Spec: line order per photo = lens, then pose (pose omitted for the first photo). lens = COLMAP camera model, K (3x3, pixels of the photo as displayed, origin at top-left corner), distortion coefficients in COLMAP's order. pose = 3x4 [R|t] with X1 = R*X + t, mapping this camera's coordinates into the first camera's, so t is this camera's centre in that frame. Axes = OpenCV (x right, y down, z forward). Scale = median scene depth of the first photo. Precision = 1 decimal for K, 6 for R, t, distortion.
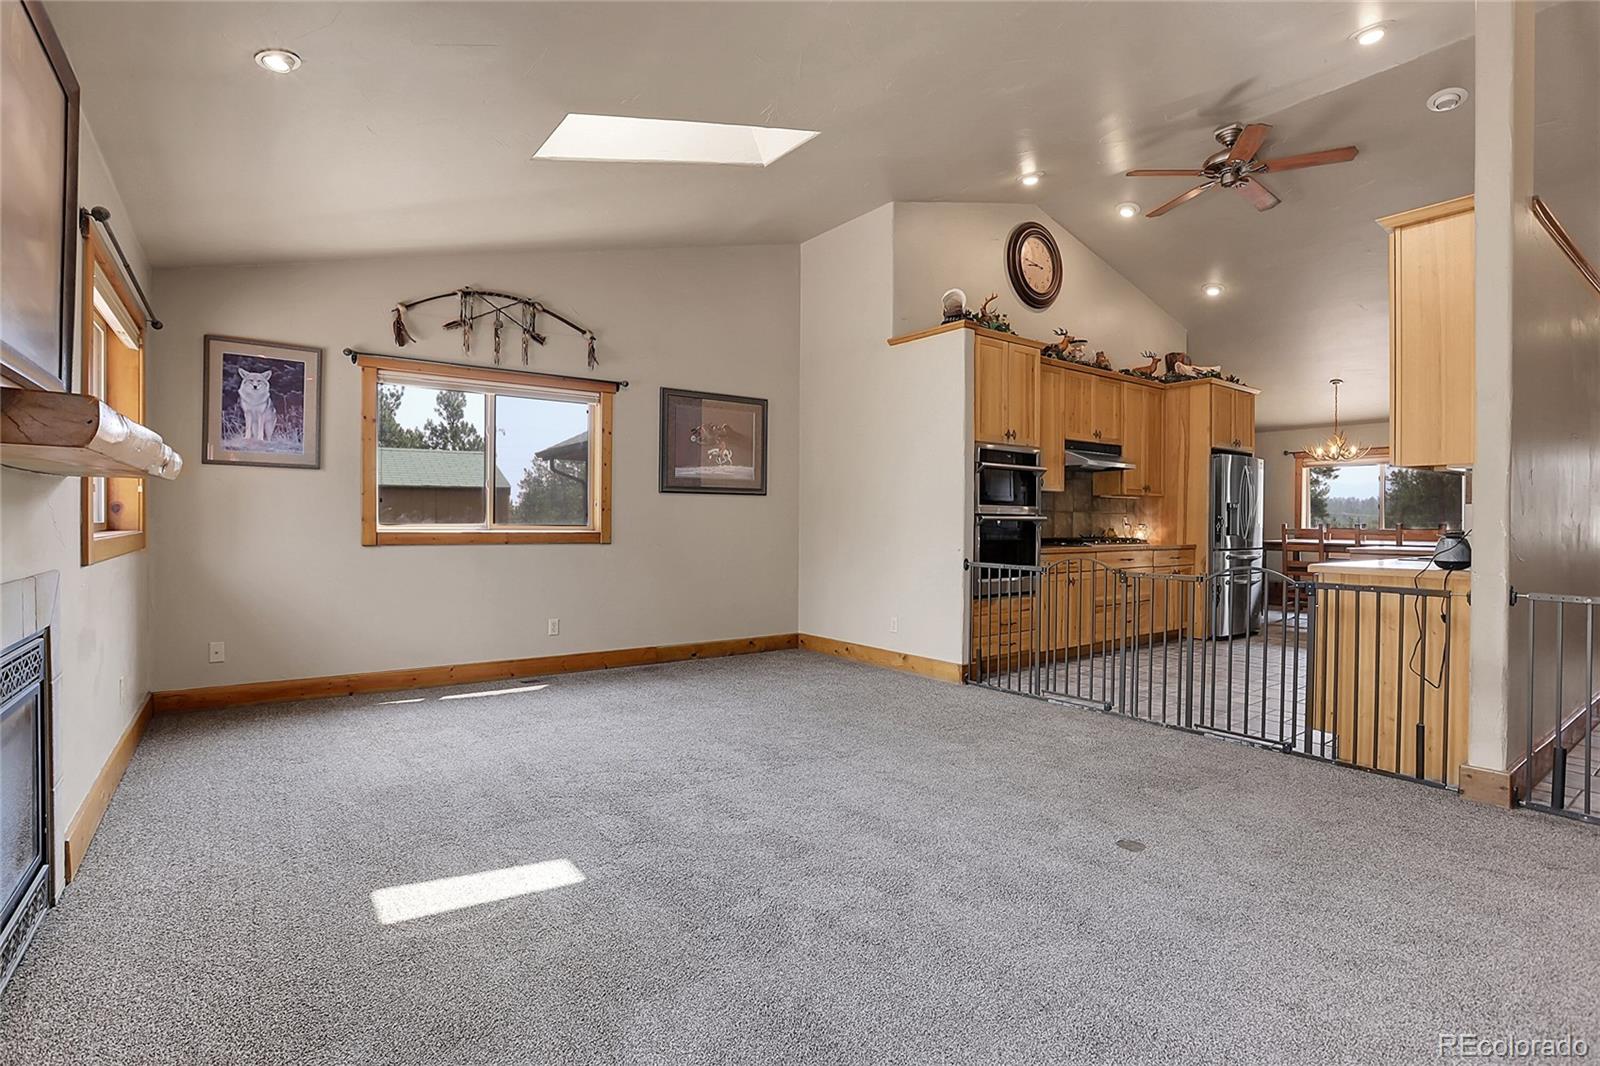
lens RADIAL K [[763.5, 0, 803.8], [0, 763.5, 530.1], [0, 0, 1]] dist [-0.056106, 0.026224]
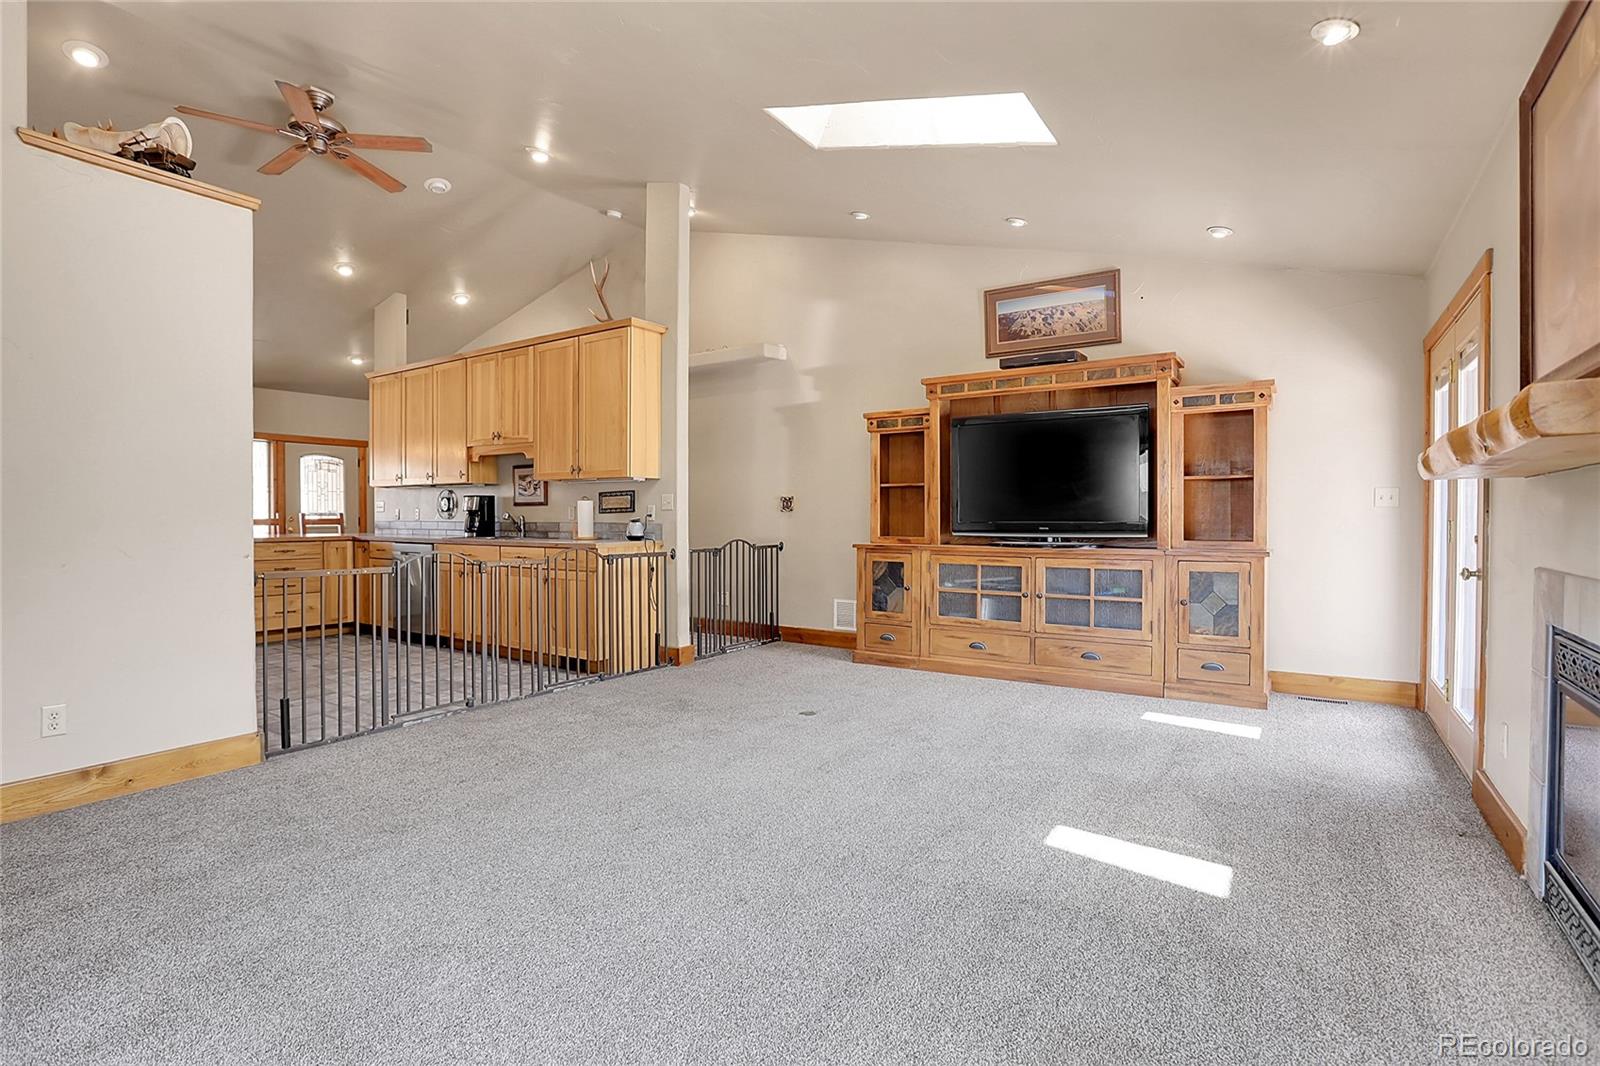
lens RADIAL K [[763.5, 0, 803.8], [0, 763.5, 530.1], [0, 0, 1]] dist [-0.056106, 0.026224]
pose [[-0.367776, -0.014562, 0.929800, -0.877874], [0.004715, 0.999835, 0.017524, -0.003768], [-0.929902, 0.010829, -0.367647, 1.289523]]
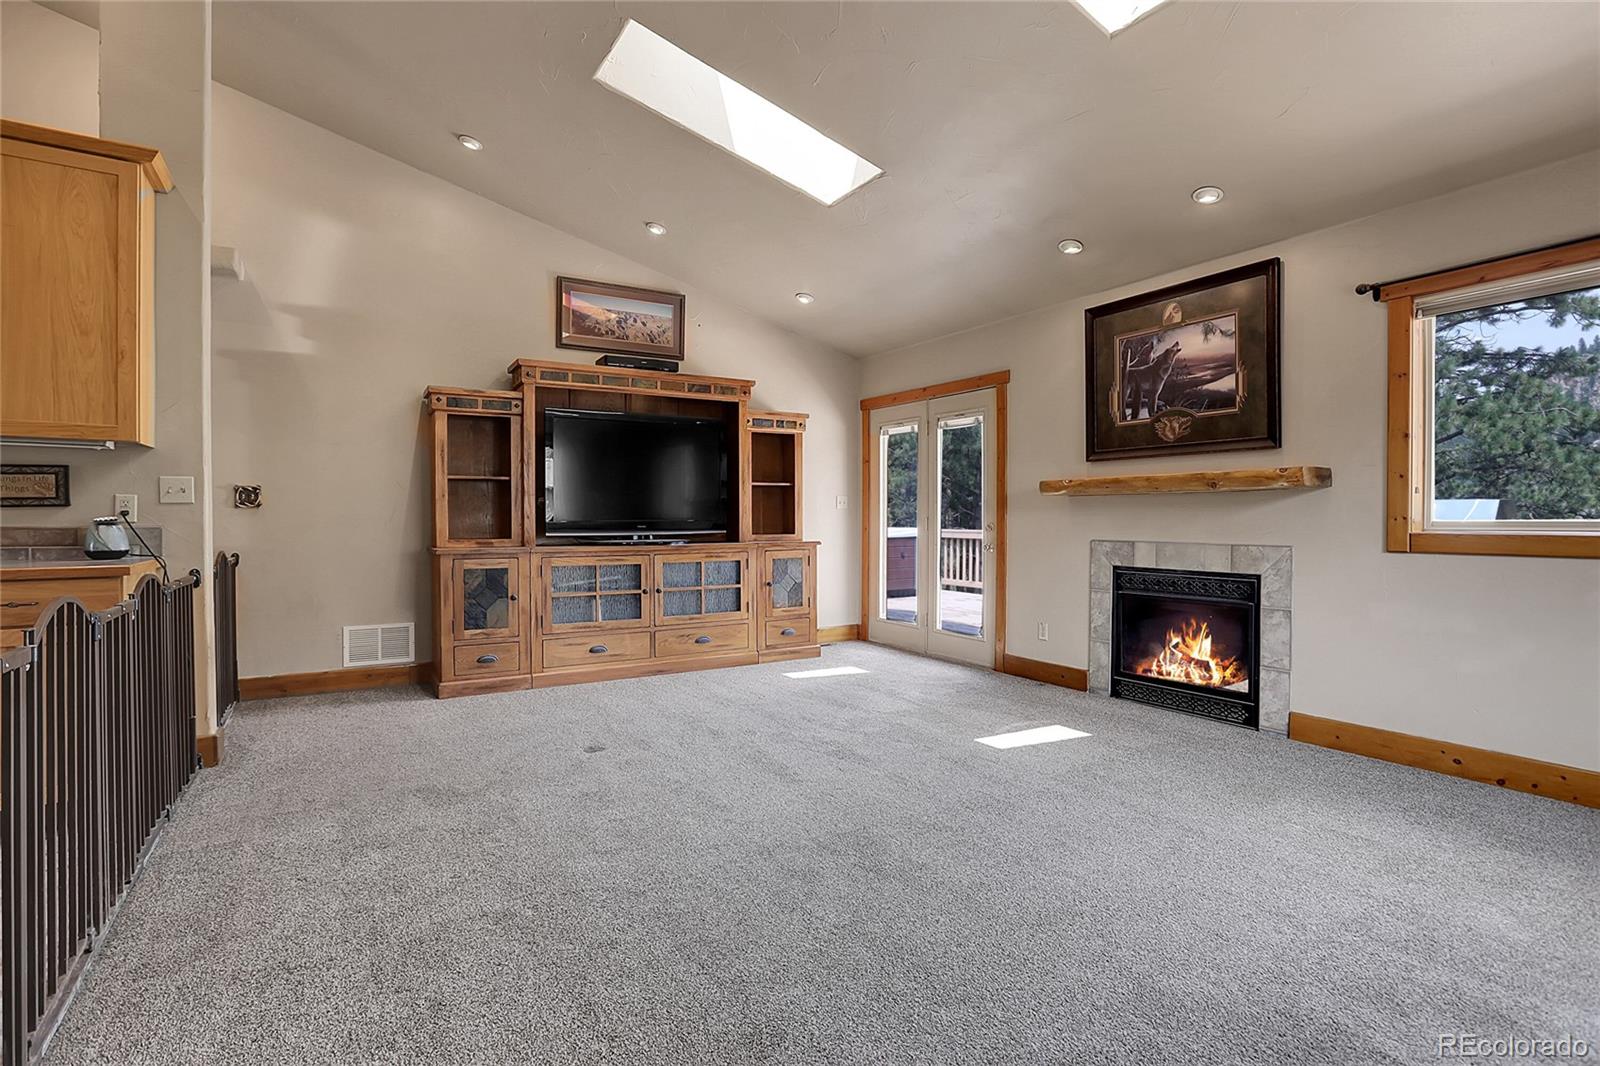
lens RADIAL K [[763.5, 0, 803.8], [0, 763.5, 530.1], [0, 0, 1]] dist [-0.056106, 0.026224]
pose [[-0.998016, 0.000468, 0.062957, -0.025880], [0.001874, 0.999750, 0.022281, -0.005652], [-0.062931, 0.022355, -0.997767, 1.876744]]
